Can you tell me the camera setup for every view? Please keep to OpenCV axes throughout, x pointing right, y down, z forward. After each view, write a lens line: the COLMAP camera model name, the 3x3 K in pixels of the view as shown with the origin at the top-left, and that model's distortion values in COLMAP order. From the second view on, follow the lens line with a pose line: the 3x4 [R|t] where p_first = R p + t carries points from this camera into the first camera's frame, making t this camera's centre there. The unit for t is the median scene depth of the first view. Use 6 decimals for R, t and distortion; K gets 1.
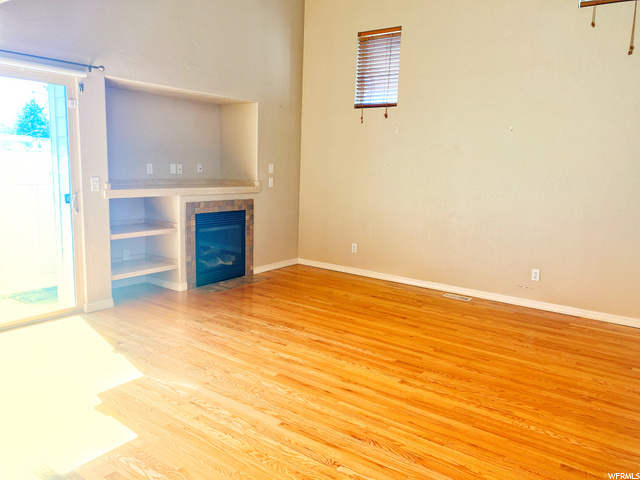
lens RADIAL K [[494.2, 0, 320.0], [0, 494.2, 240.0], [0, 0, 1]] dist [0.134307, -0.238605]
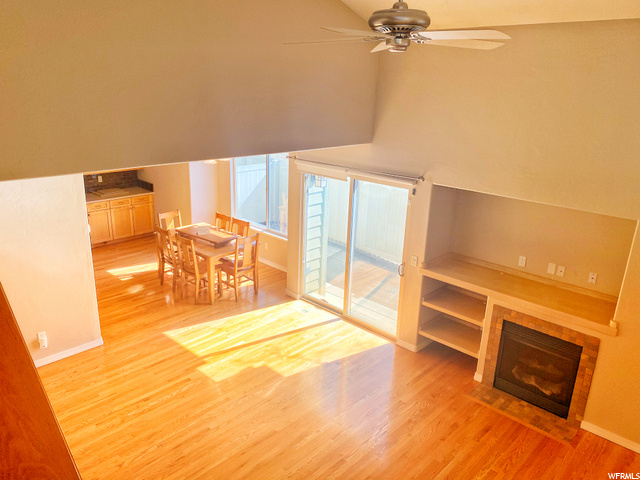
lens RADIAL K [[491.6, 0, 320.0], [0, 491.6, 240.0], [0, 0, 1]] dist [-0.001566, 0.000835]
pose [[-0.141690, 0.269555, -0.952504, 0.658712], [-0.185853, 0.937857, 0.293057, -0.405608], [0.972308, 0.218549, -0.082788, 0.698159]]
